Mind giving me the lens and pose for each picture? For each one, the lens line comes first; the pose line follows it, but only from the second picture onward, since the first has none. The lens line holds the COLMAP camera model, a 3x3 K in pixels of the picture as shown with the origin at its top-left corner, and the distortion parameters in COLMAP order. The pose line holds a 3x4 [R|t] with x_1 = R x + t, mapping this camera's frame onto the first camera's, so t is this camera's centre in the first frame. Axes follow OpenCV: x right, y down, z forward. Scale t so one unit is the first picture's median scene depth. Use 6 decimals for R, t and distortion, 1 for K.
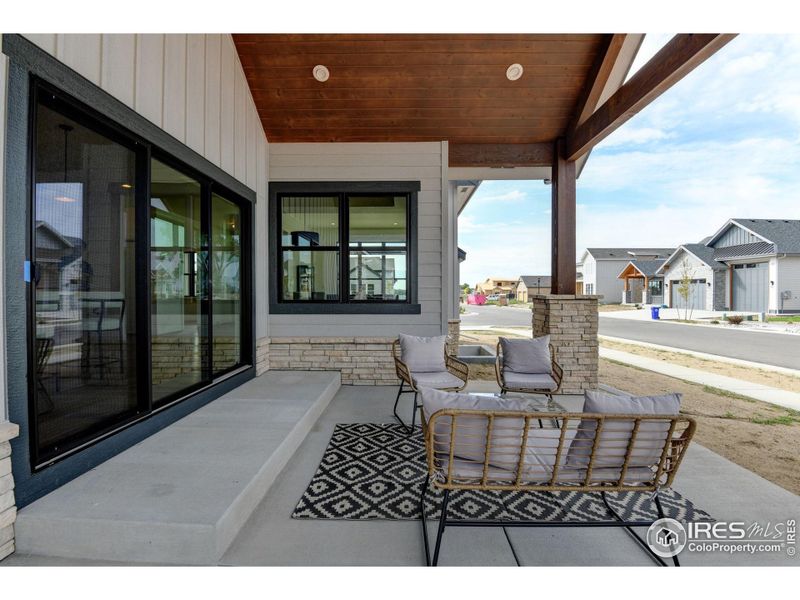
lens RADIAL K [[404.9, 0, 401.4], [0, 404.9, 297.8], [0, 0, 1]] dist [0.033494, -0.032547]
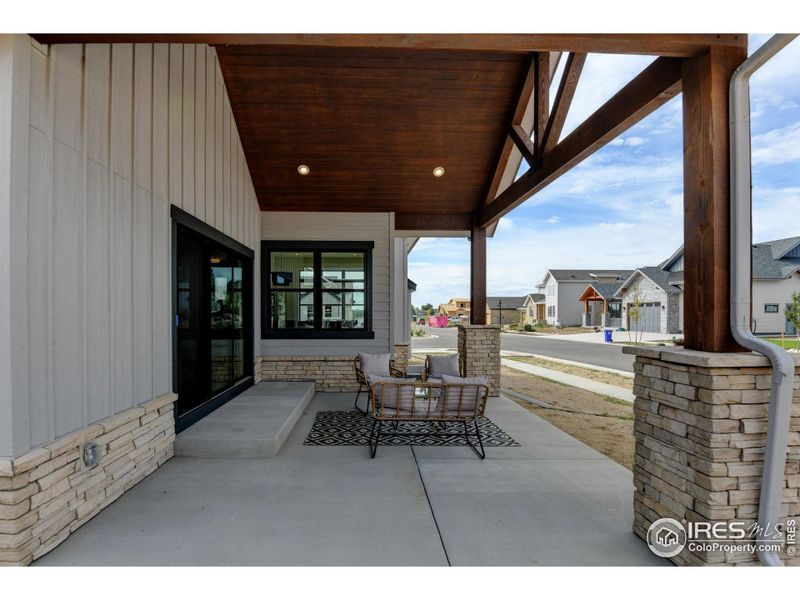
lens RADIAL K [[714.4, 0, 400.0], [0, 714.4, 300.0], [0, 0, 1]] dist [0.070205, -0.001013]
pose [[0.998380, 0.001060, 0.056886, -0.002721], [-0.000770, 0.999987, -0.005113, -0.077292], [-0.056891, 0.005061, 0.998368, -1.381685]]
